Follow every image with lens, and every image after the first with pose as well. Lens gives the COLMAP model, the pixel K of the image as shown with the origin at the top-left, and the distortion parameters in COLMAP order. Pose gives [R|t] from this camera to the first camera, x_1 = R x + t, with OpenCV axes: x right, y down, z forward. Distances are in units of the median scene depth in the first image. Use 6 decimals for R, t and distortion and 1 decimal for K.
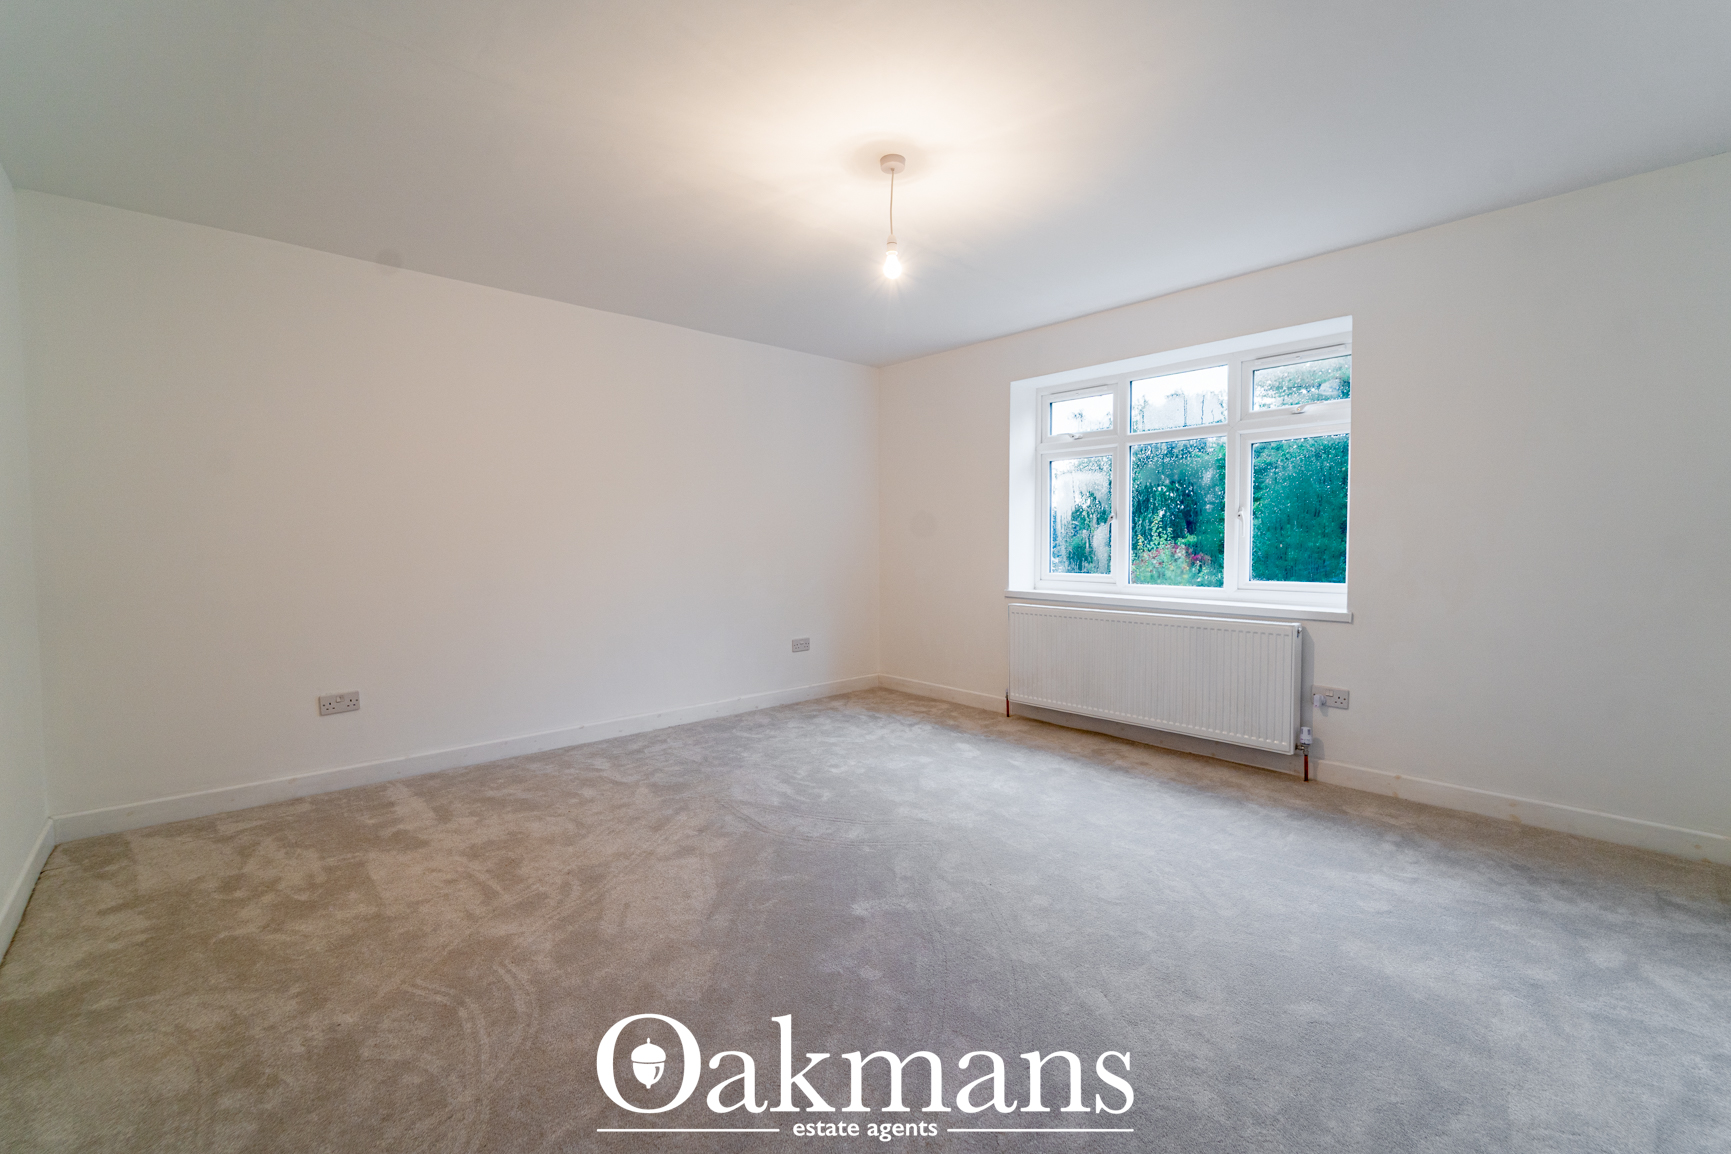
lens RADIAL K [[698.5, 0, 864.7], [0, 698.5, 569.4], [0, 0, 1]] dist [0.000177, -0.000377]
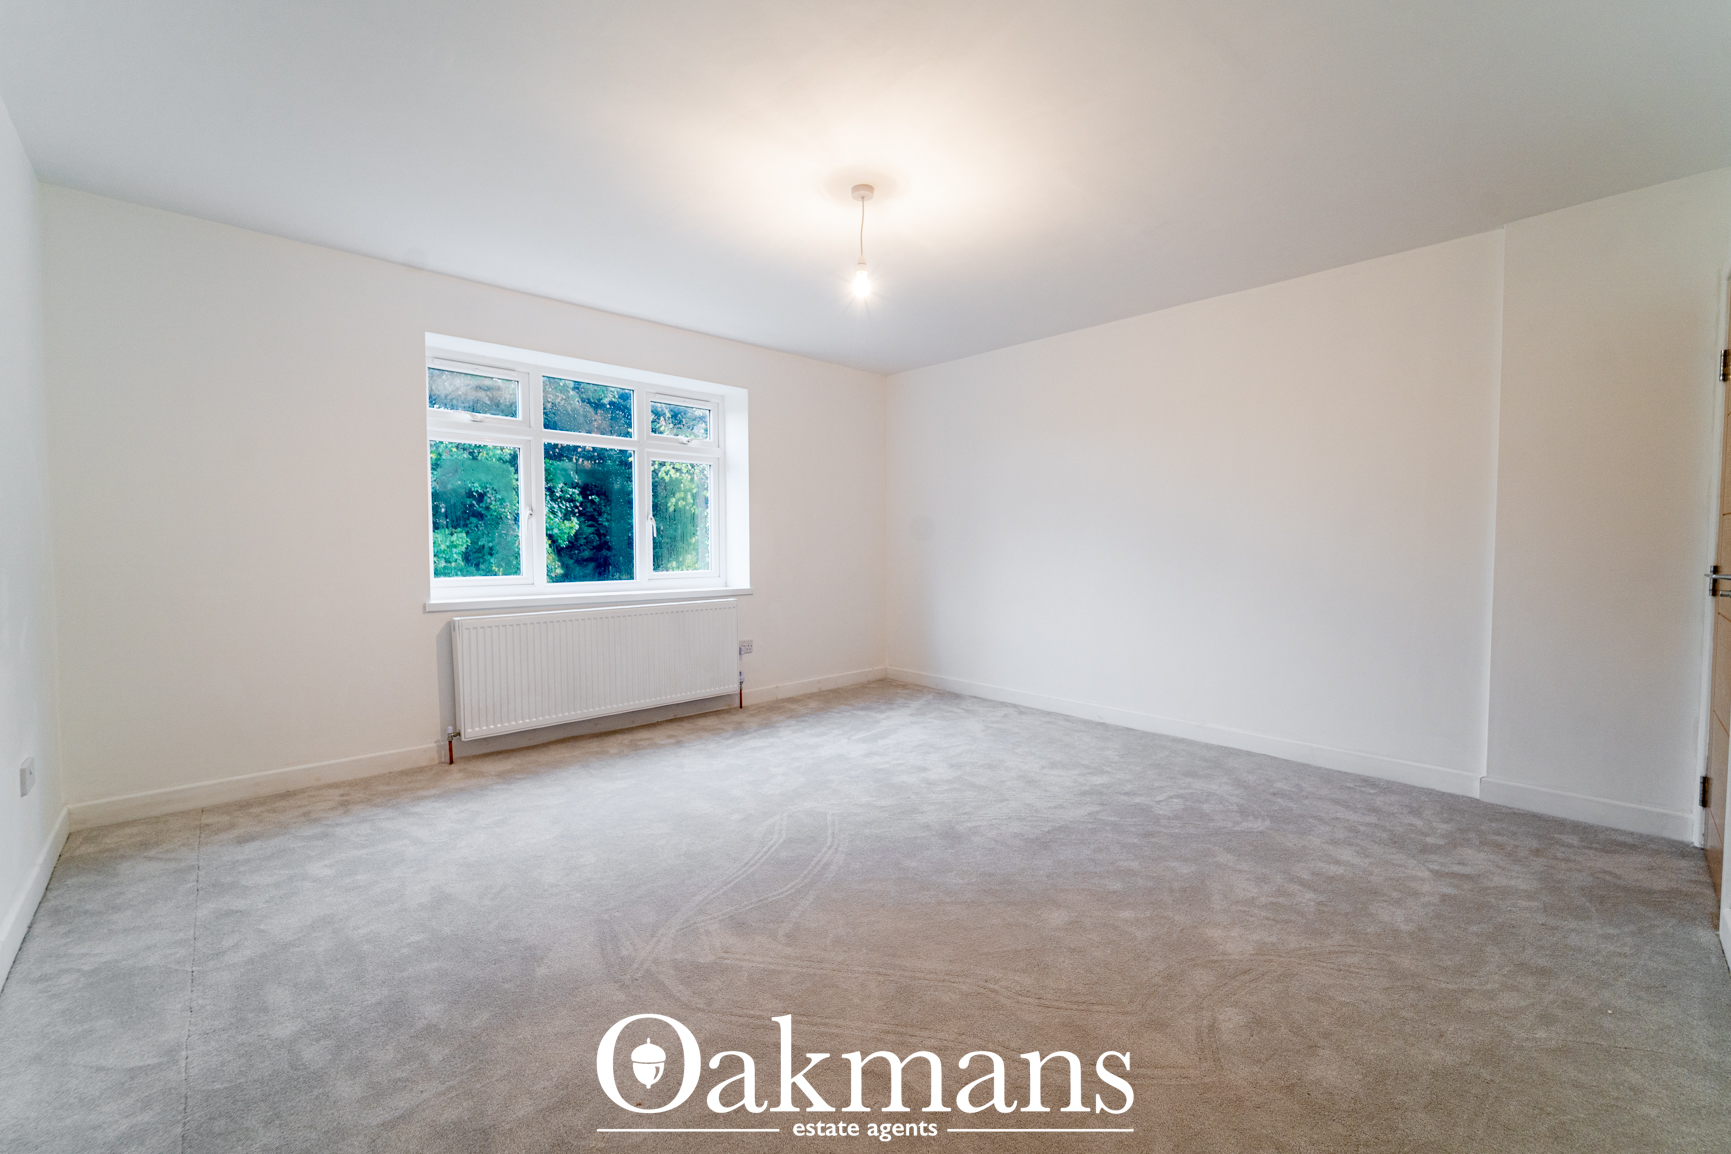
lens RADIAL K [[698.5, 0, 864.7], [0, 698.5, 569.4], [0, 0, 1]] dist [0.000177, -0.000377]
pose [[0.000115, -0.035750, 0.999361, -0.590782], [0.038595, 0.998616, 0.035719, -0.015875], [-0.999255, 0.038566, 0.001495, 0.558002]]
